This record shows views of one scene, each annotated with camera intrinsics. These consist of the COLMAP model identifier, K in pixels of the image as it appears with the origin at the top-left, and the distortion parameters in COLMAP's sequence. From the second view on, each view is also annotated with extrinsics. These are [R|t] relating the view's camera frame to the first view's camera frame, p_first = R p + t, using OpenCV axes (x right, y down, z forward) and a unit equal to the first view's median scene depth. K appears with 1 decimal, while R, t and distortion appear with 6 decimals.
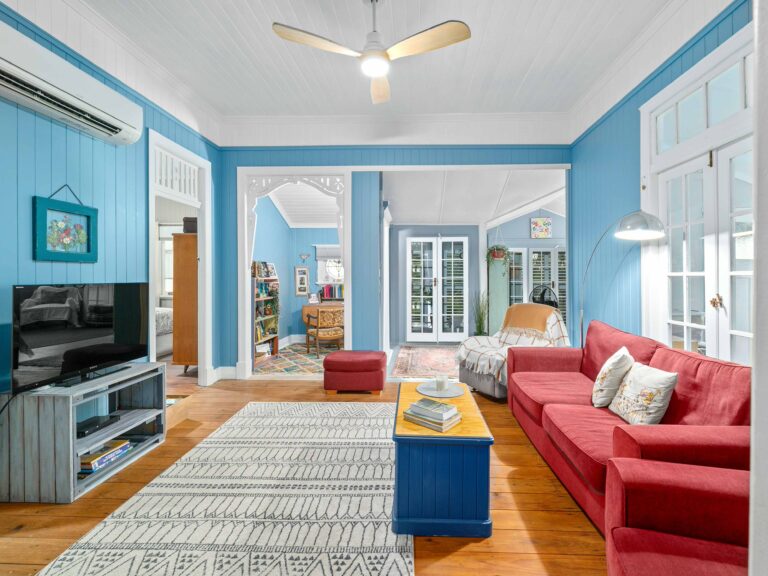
lens RADIAL K [[354.7, 0, 401.3], [0, 354.7, 278.1], [0, 0, 1]] dist [-0.003433, -0.000685]
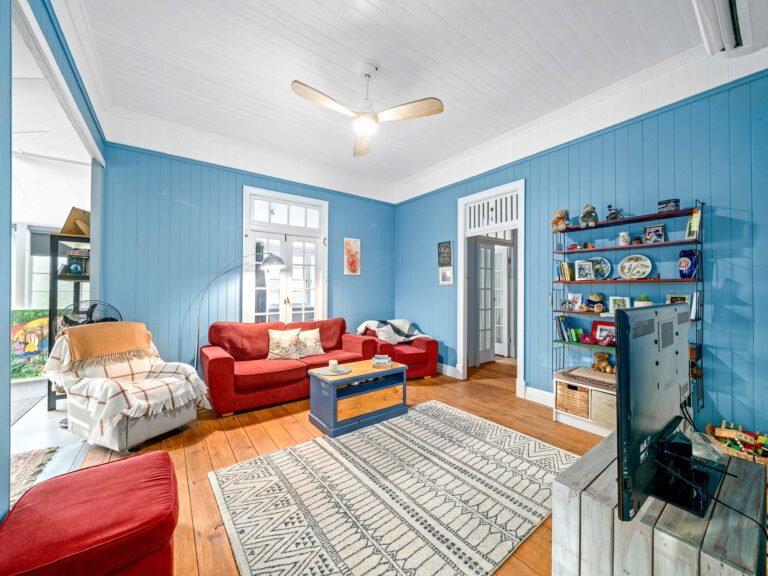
lens RADIAL K [[303.0, 0, 383.8], [0, 303.0, 287.0], [0, 0, 1]] dist [-0.002301, -0.000022]
pose [[-0.635620, 0.004232, 0.771991, -0.424734], [-0.001150, 0.999979, -0.006429, -0.004271], [-0.772002, -0.004974, -0.635601, 0.726238]]
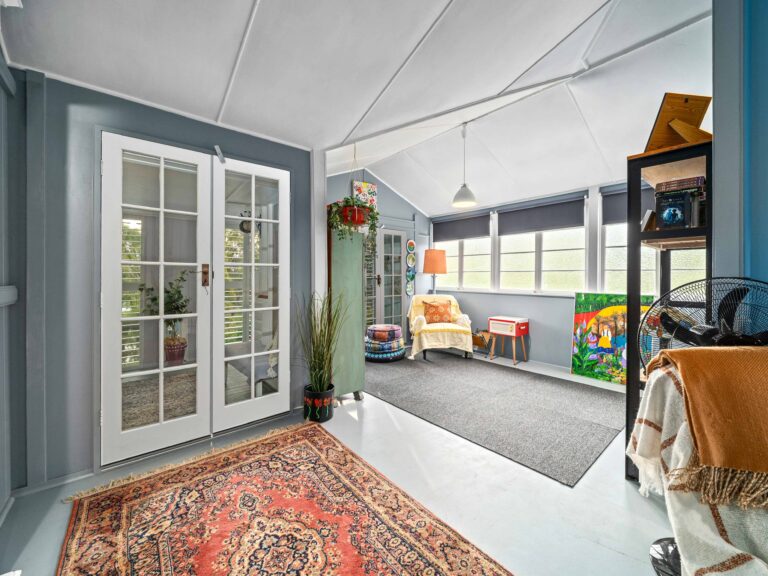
lens RADIAL K [[303.0, 0, 373.3], [0, 303.0, 275.9], [0, 0, 1]] dist [-0.002301, -0.000022]
pose [[0.739676, 0.002450, 0.672959, 0.015269], [-0.001068, 0.999996, -0.002466, 0.016642], [-0.672963, 0.001106, 0.739676, 0.796824]]
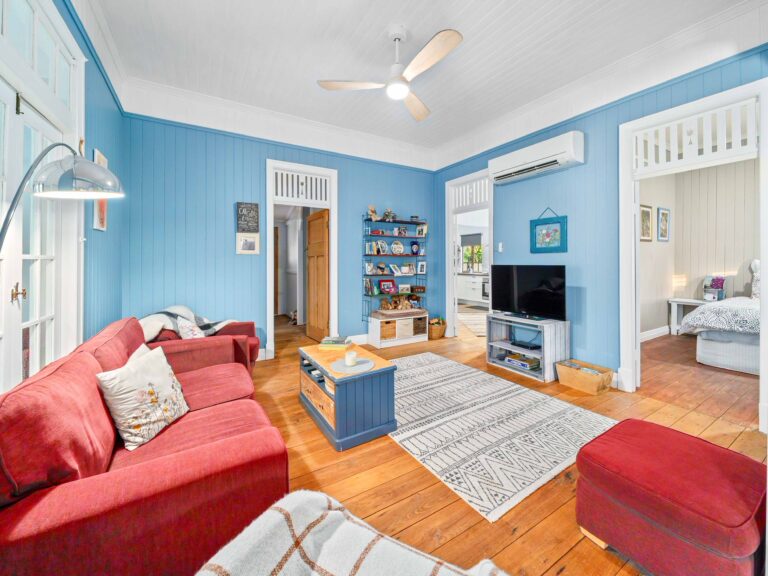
lens RADIAL K [[303.0, 0, 388.6], [0, 303.0, 264.7], [0, 0, 1]] dist [-0.002301, -0.000022]
pose [[-0.822686, 0.006234, -0.568462, 0.243999], [-0.001613, 0.999910, 0.013299, -0.002662], [0.568494, 0.011858, -0.822602, 0.820614]]
